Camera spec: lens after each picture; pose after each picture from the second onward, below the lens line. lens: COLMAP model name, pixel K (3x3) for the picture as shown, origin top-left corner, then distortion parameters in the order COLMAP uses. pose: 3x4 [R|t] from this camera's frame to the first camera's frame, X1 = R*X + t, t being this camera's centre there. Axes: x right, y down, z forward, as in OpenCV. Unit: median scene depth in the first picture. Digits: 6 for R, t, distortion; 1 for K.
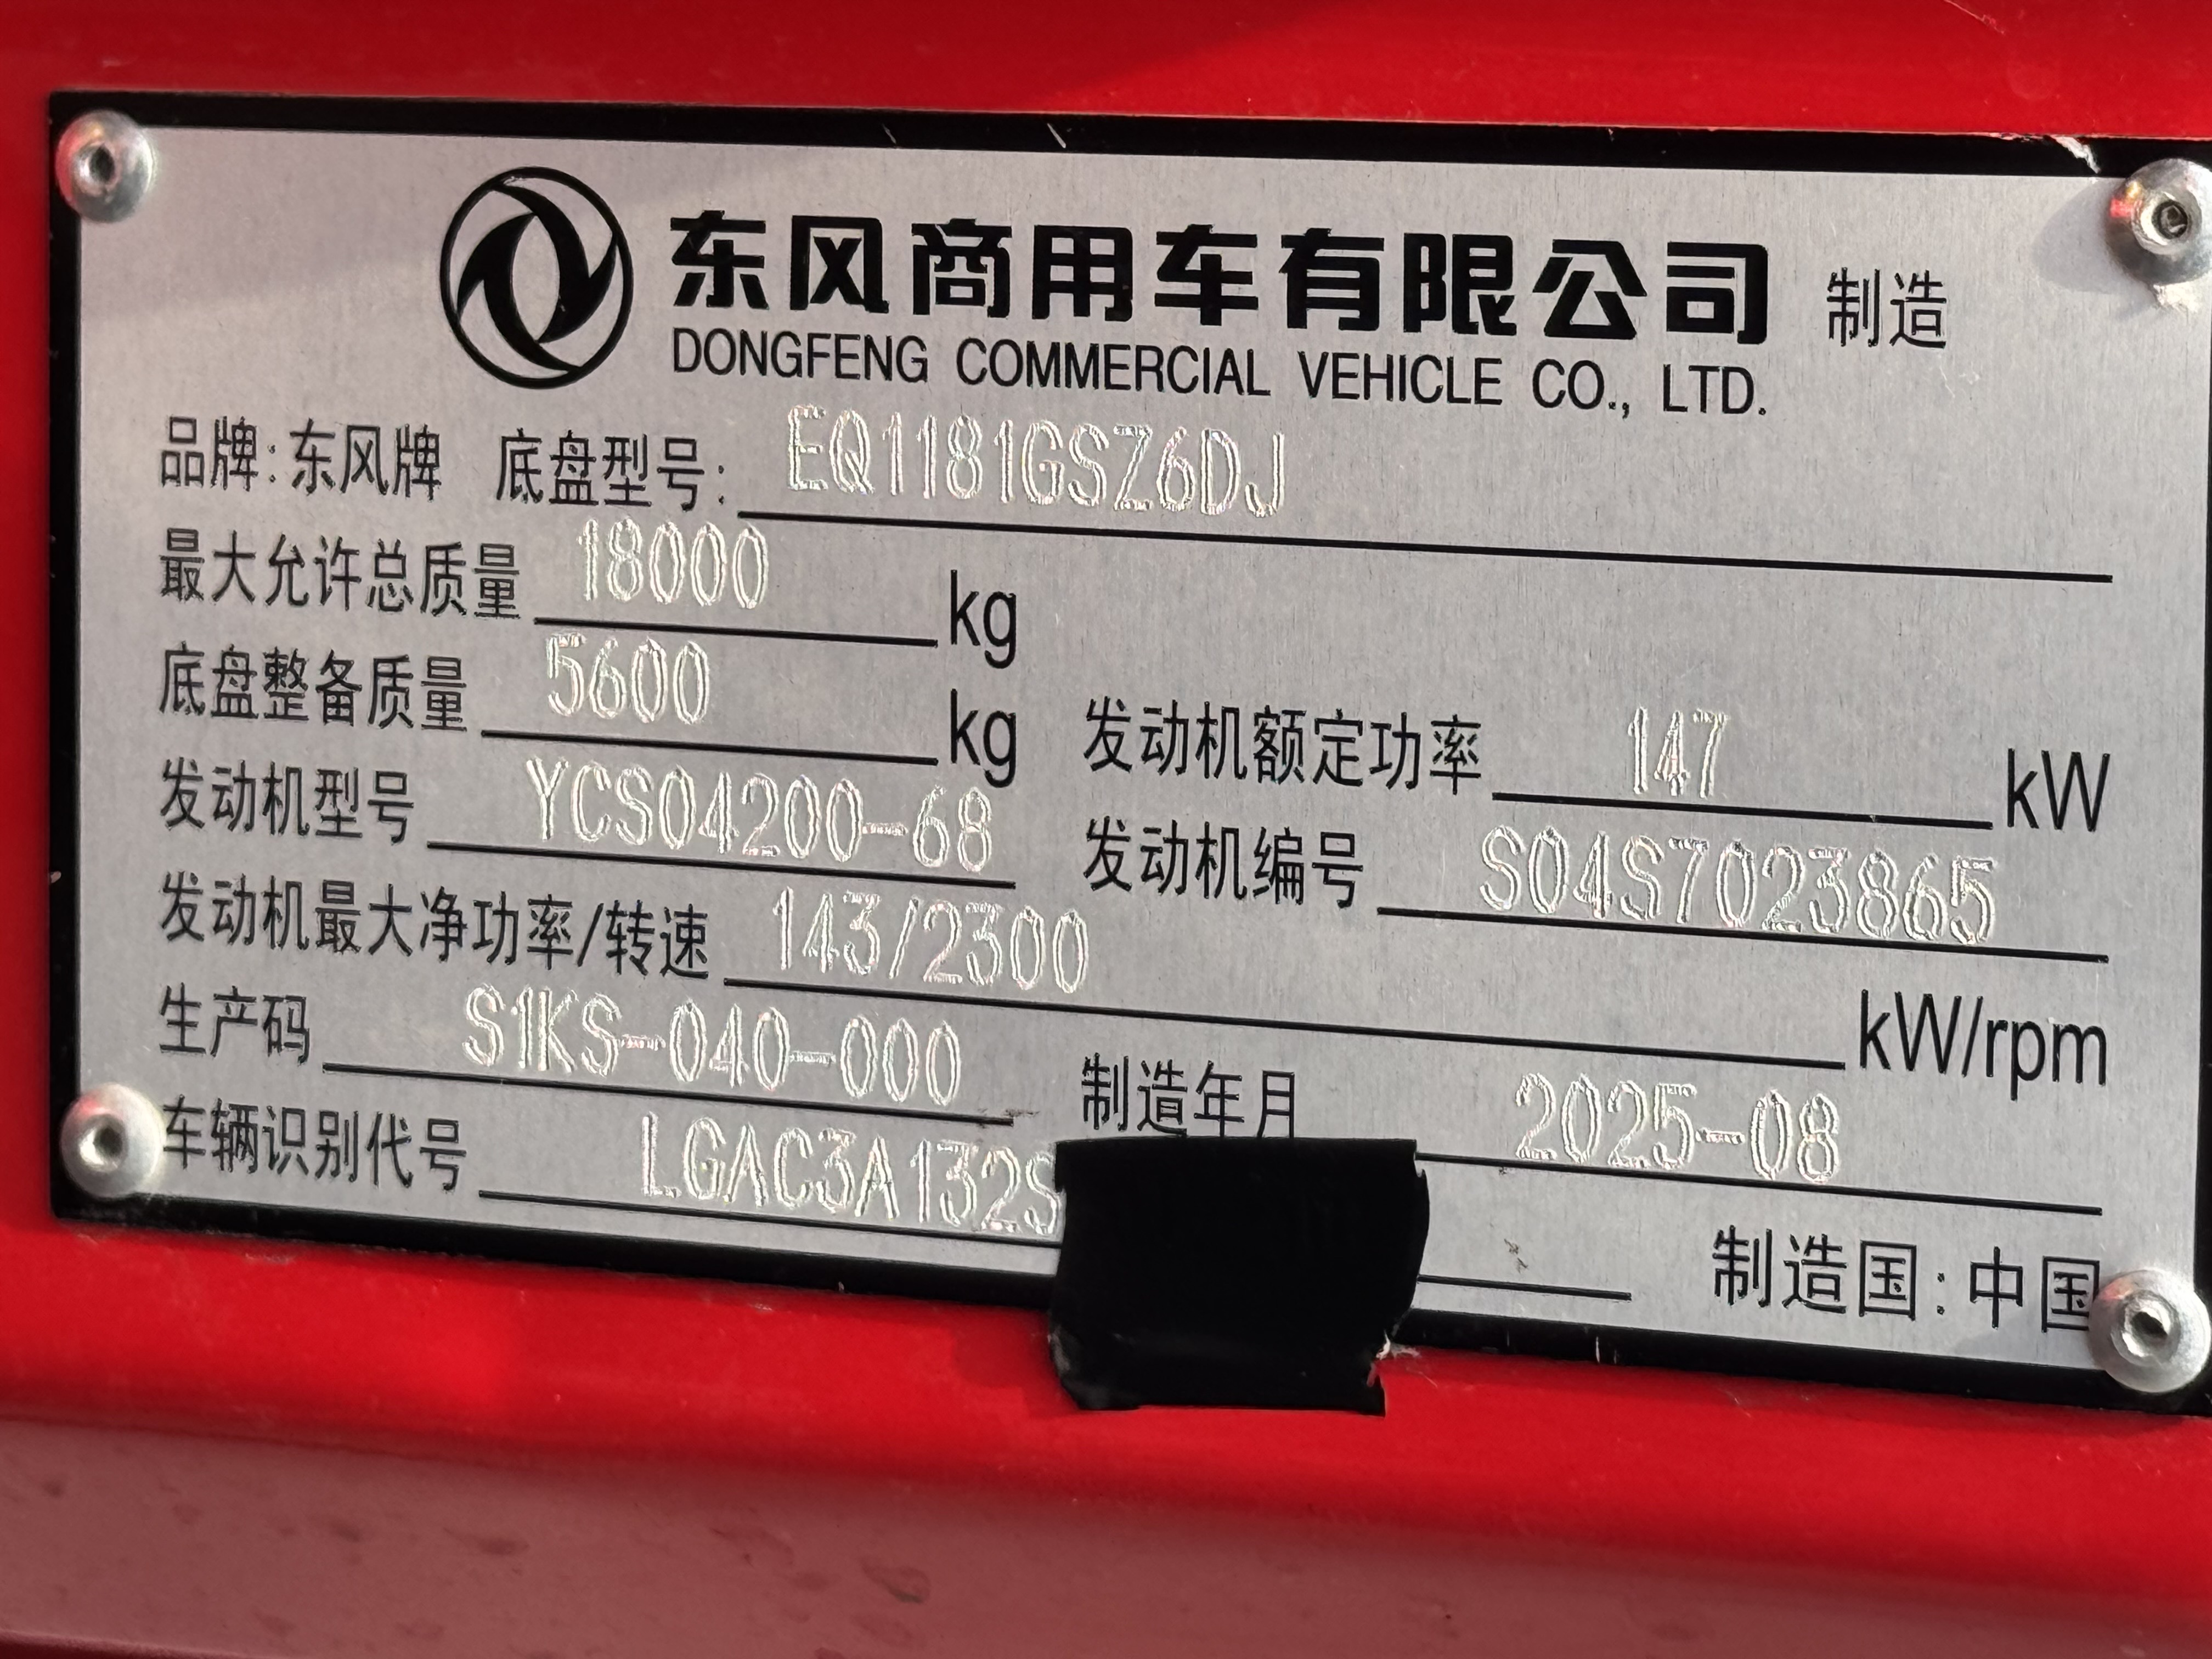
lens RADIAL K [[7659.4, 0, 1107.1], [0, 7659.4, 827.6], [0, 0, 1]] dist [0.314502, 0.000000]
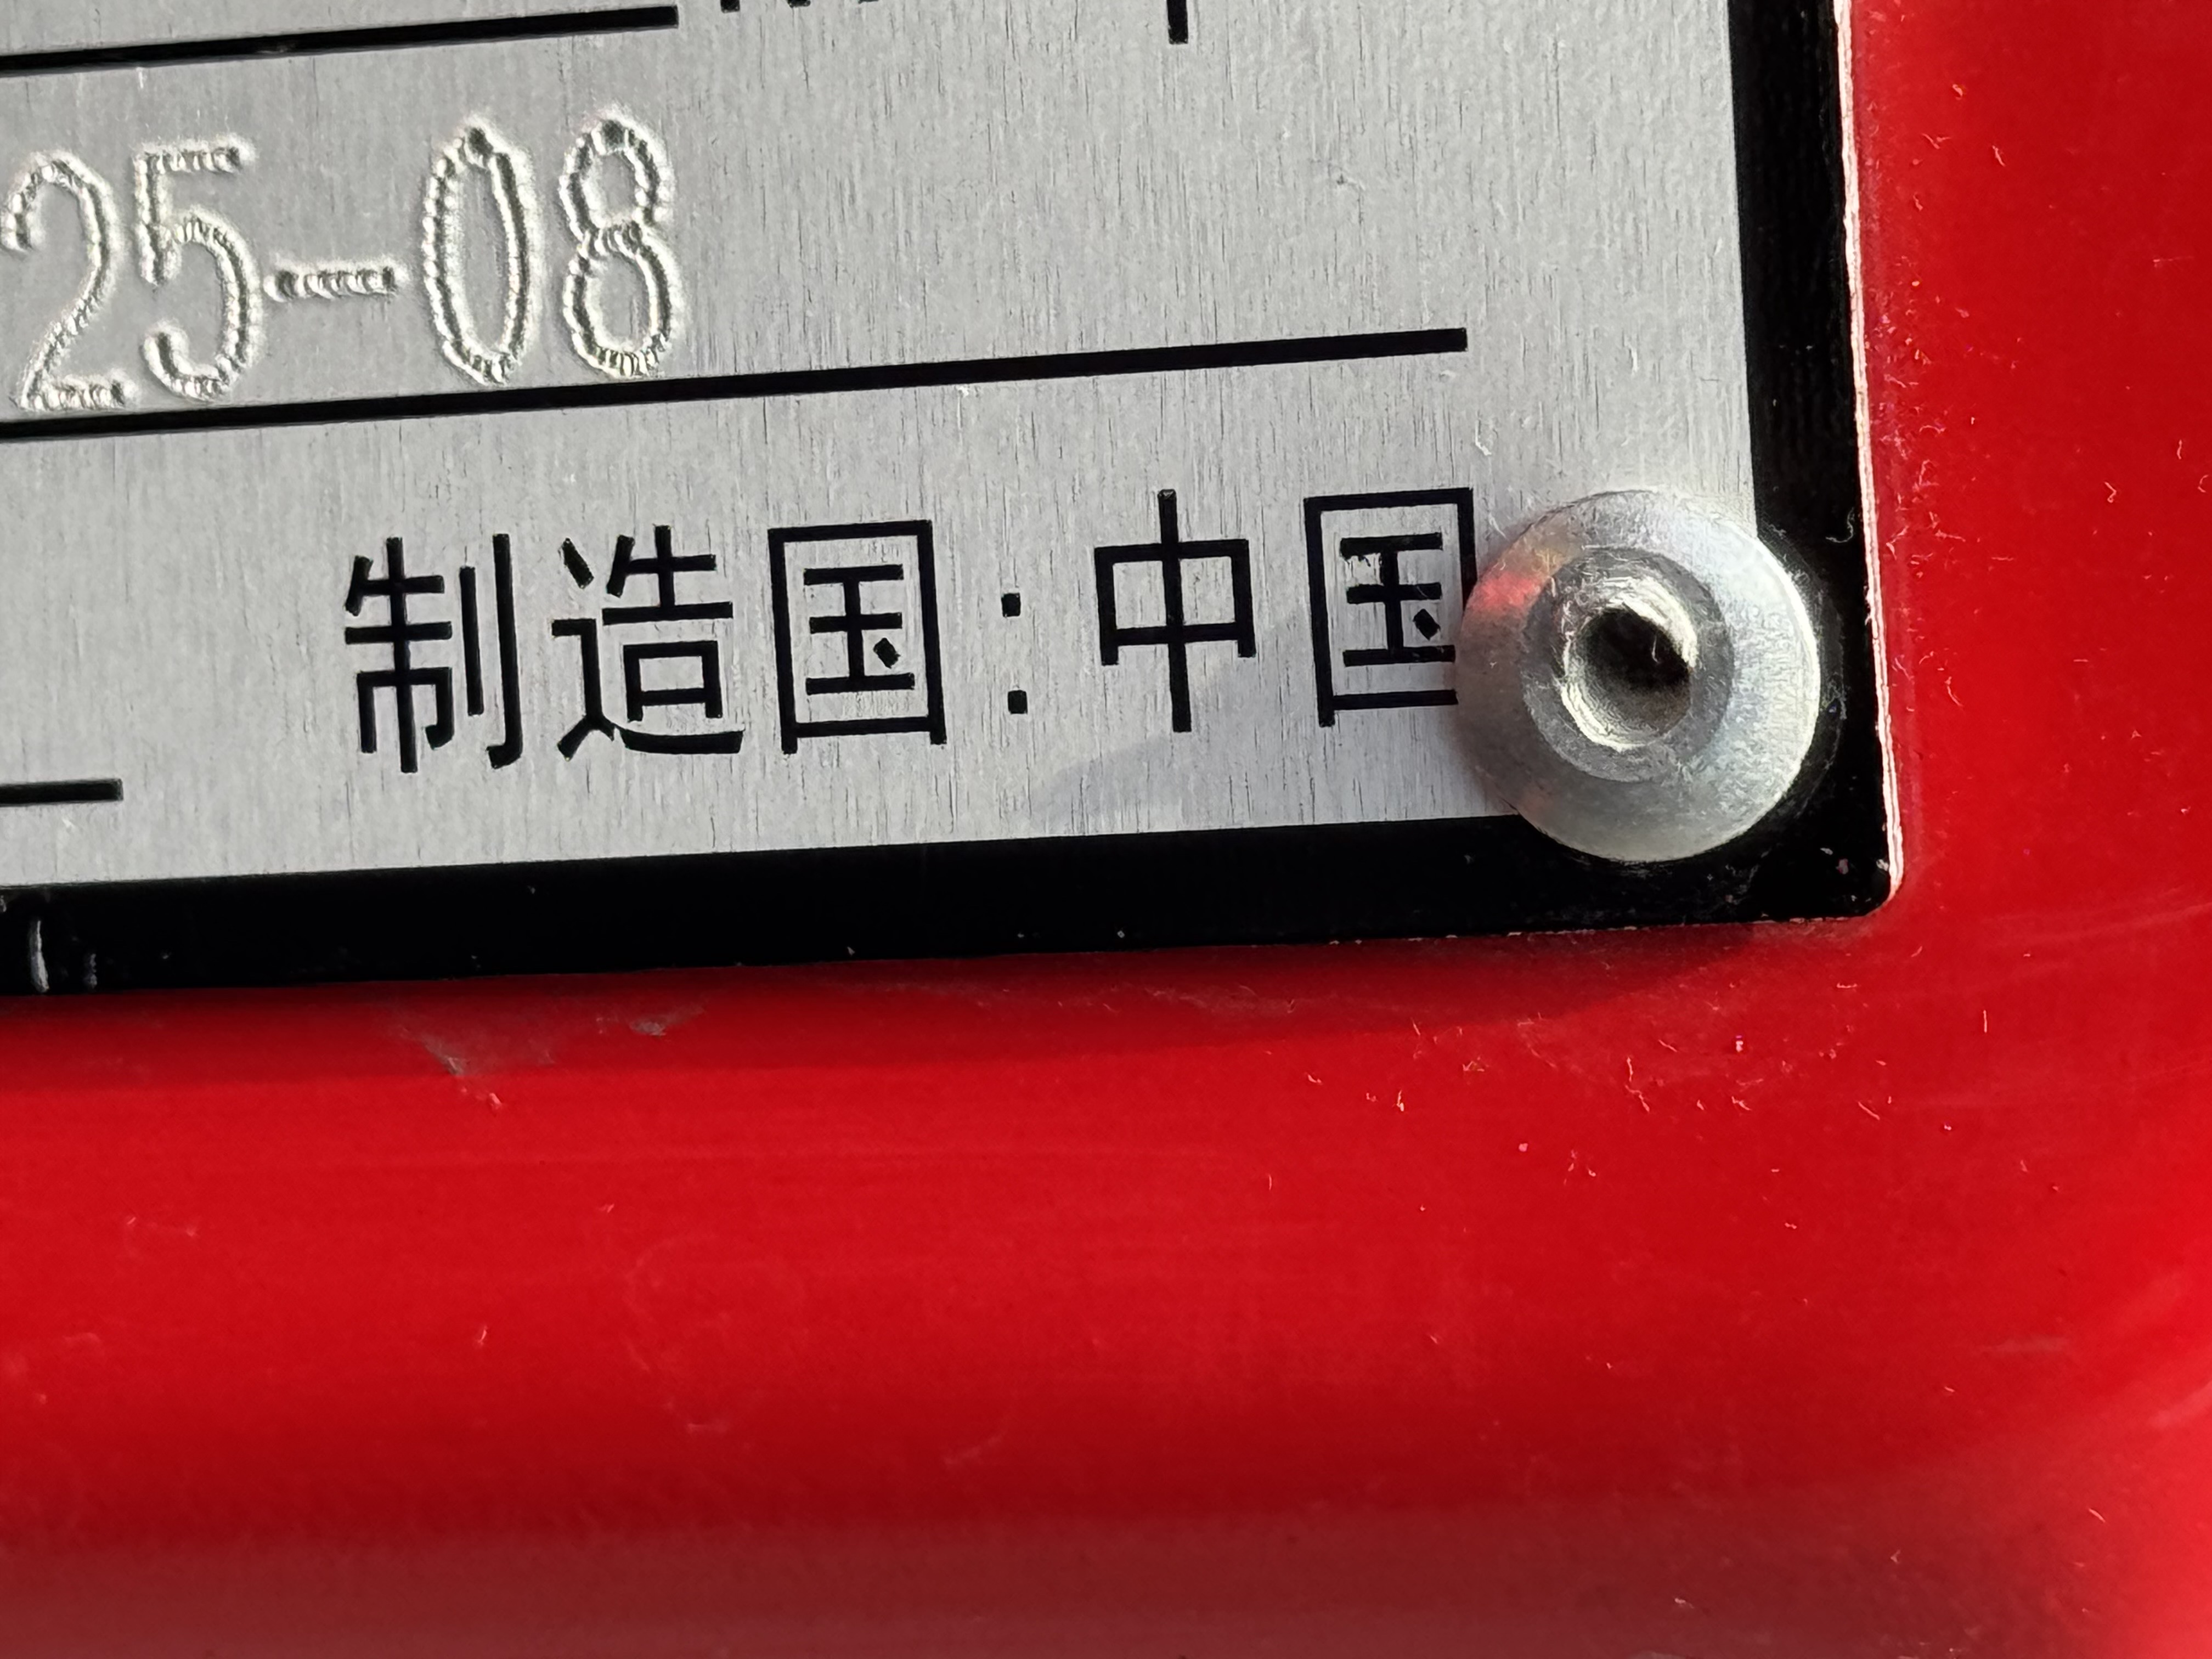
lens RADIAL K [[10094.3, 0, 1106.5], [0, 10094.3, 830.5], [0, 0, 1]] dist [0.064864, 0.000000]
pose [[0.989798, -0.083922, 0.115143, 0.060816], [0.088125, 0.995598, -0.031900, 0.082386], [-0.111959, 0.041722, 0.992837, 0.561237]]
